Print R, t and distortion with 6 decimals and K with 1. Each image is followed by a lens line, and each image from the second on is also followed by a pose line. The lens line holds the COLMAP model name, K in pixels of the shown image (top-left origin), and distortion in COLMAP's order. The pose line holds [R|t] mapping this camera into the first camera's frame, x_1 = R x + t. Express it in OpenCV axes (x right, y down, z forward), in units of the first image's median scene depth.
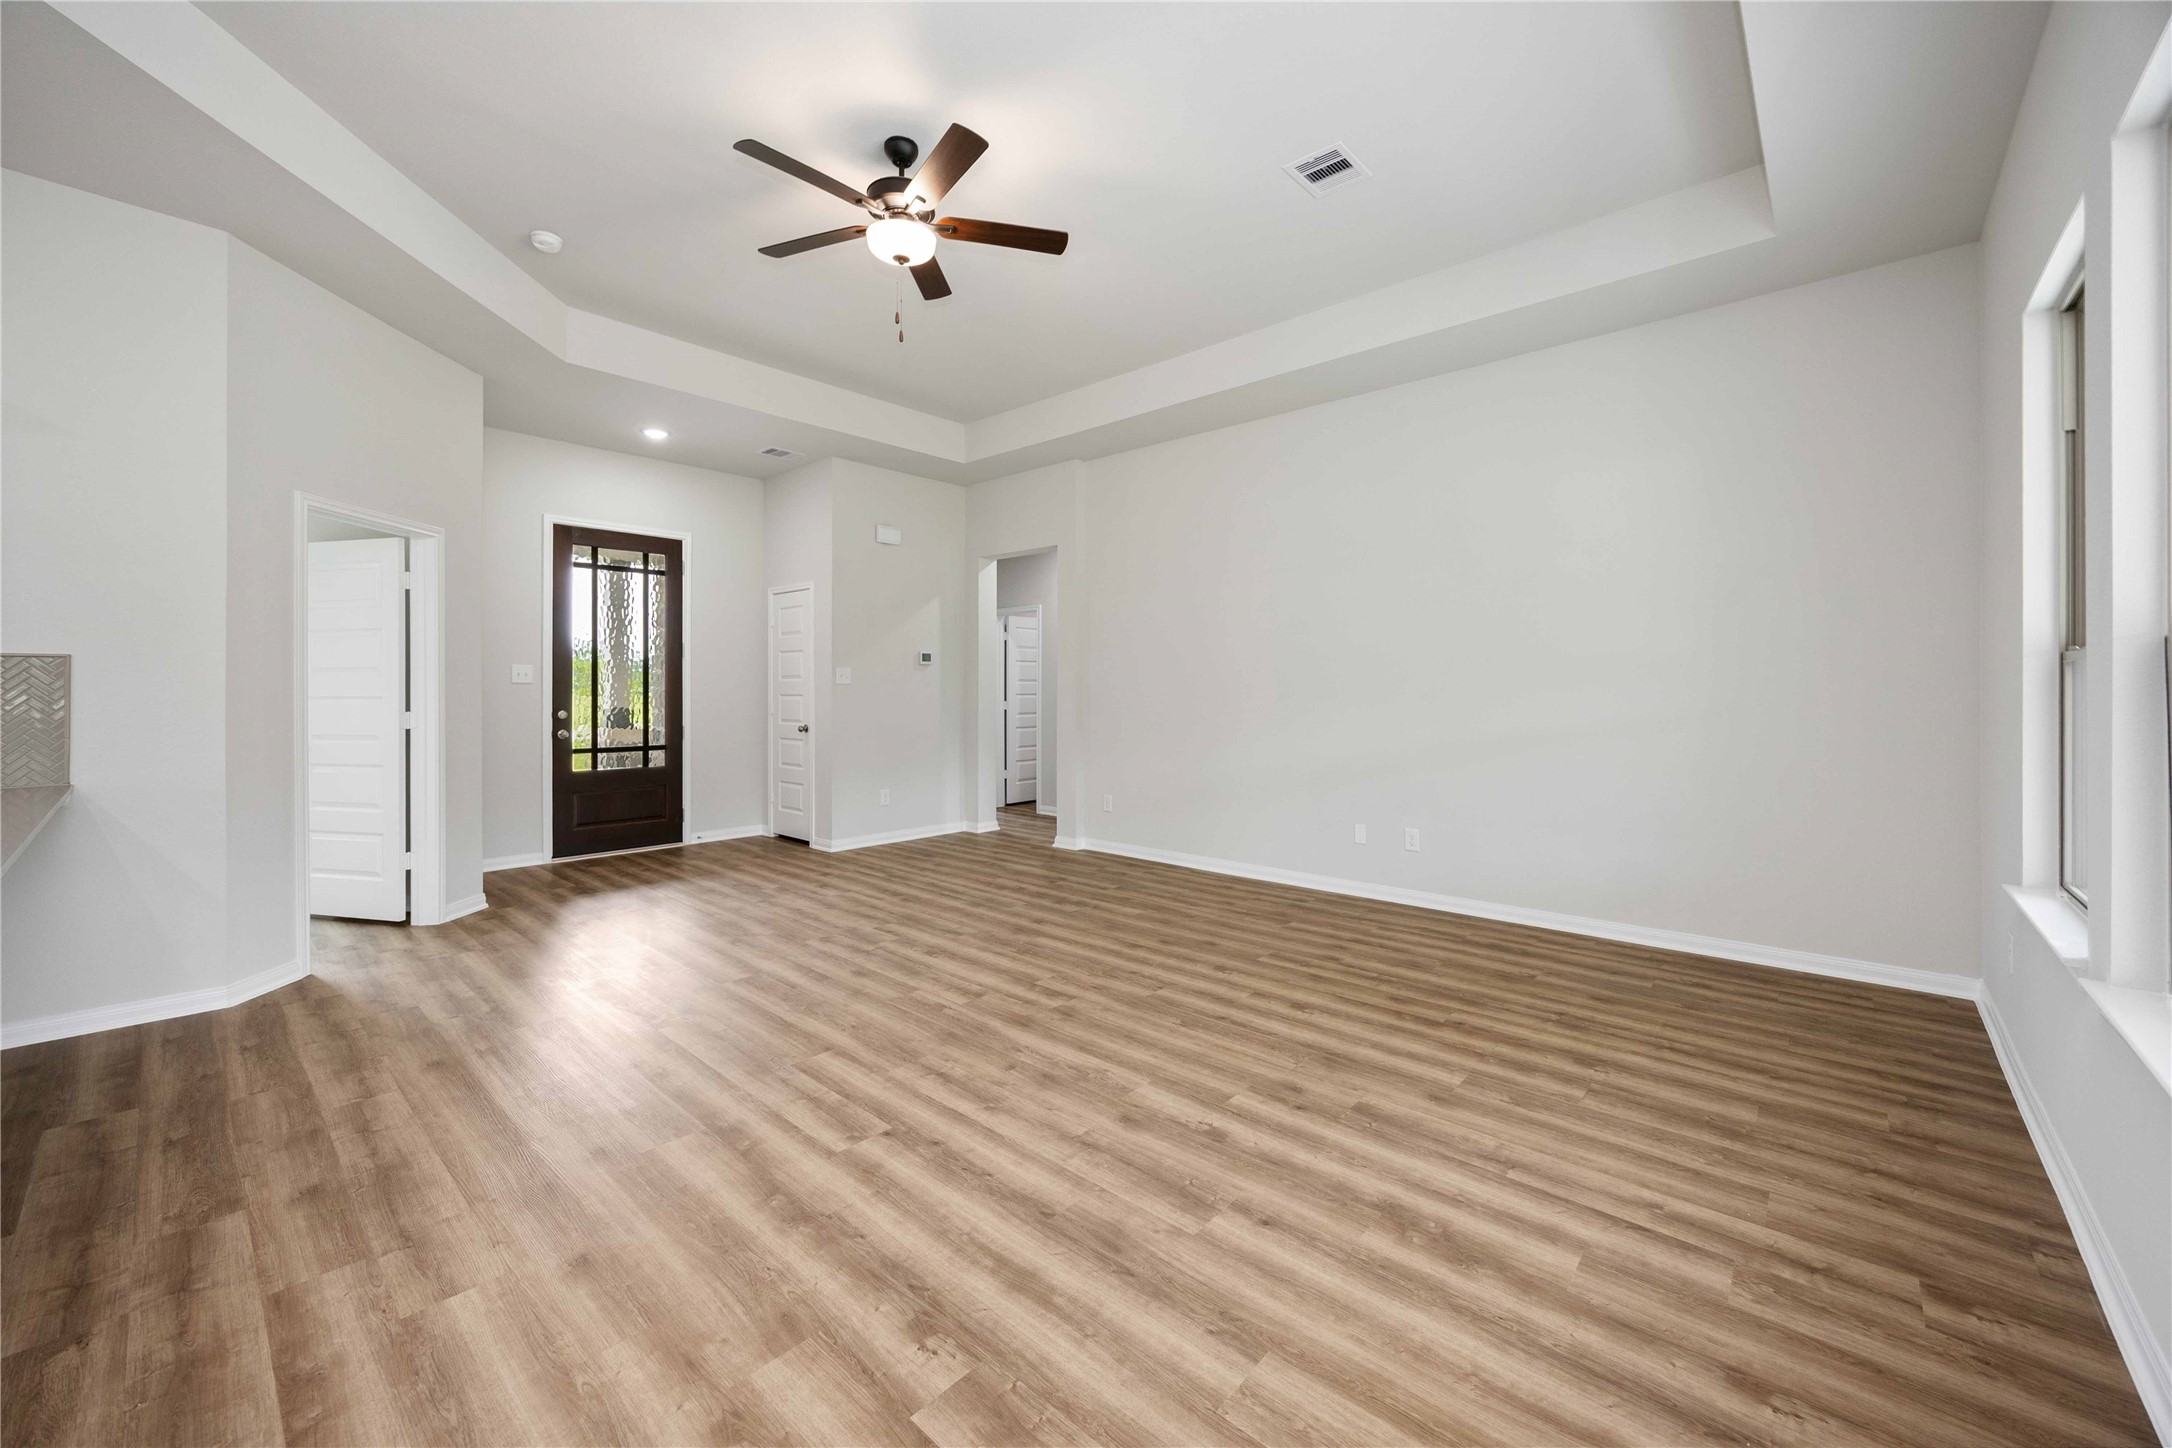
lens RADIAL K [[832.2, 0, 1084.7], [0, 832.2, 713.8], [0, 0, 1]] dist [-0.000928, -0.004779]
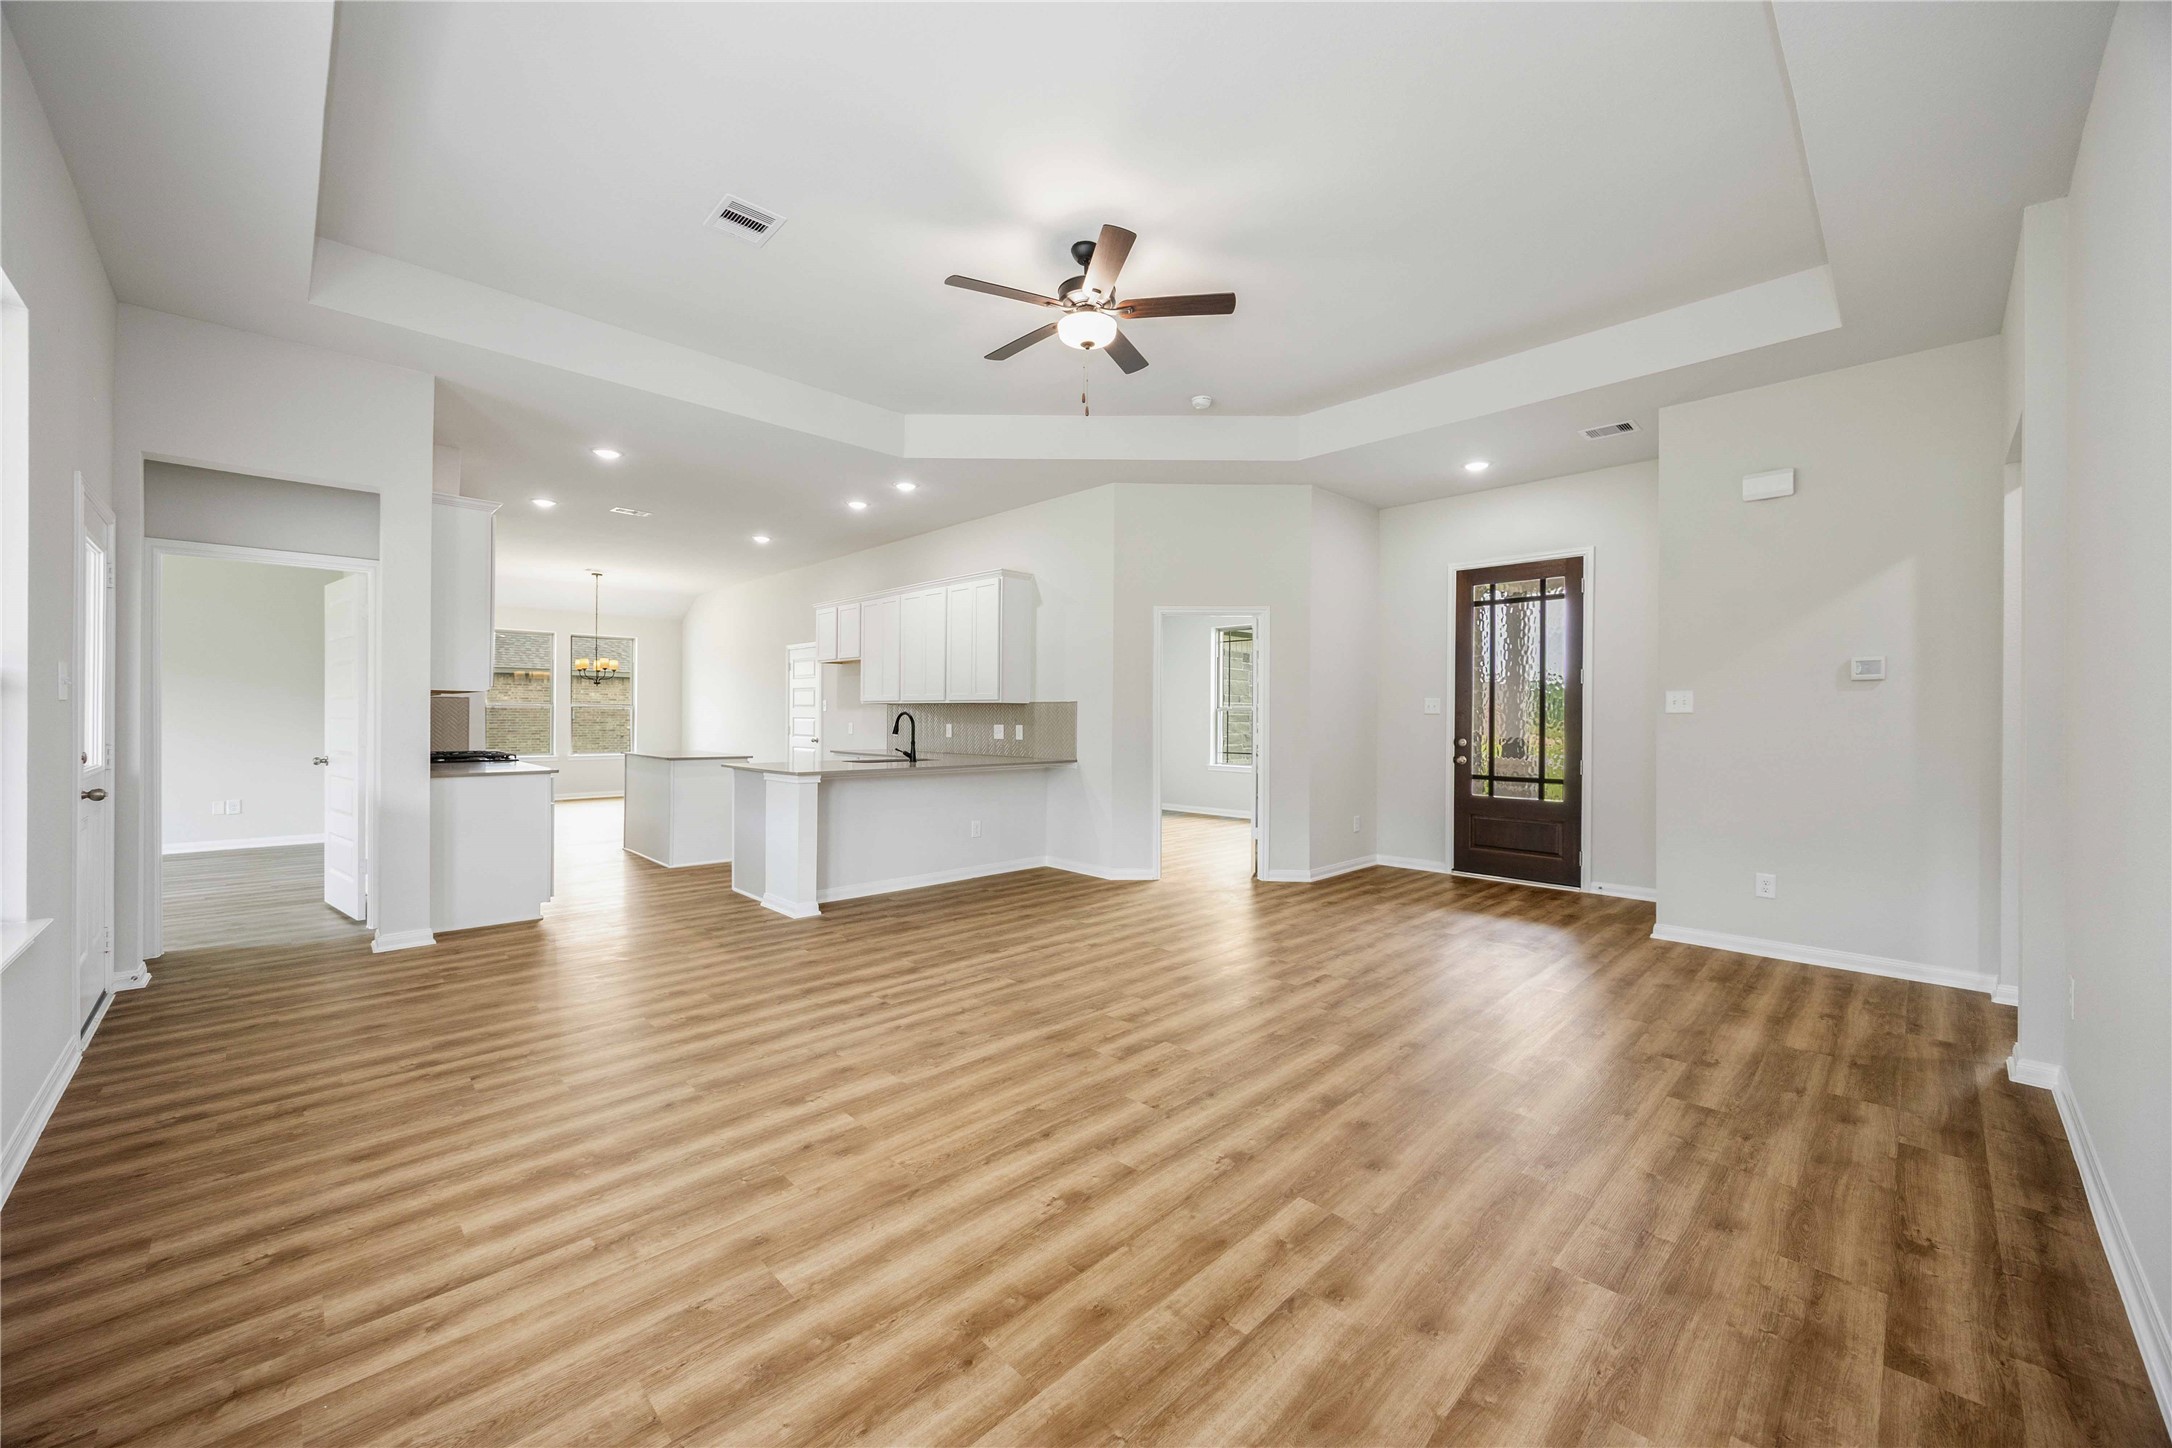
lens RADIAL K [[832.2, 0, 1084.7], [0, 832.2, 713.8], [0, 0, 1]] dist [-0.000928, -0.004779]
pose [[-0.062508, -0.006077, -0.998026, 0.957238], [-0.035774, 0.999353, -0.003844, -0.027056], [0.997403, 0.035463, -0.062685, 1.087459]]
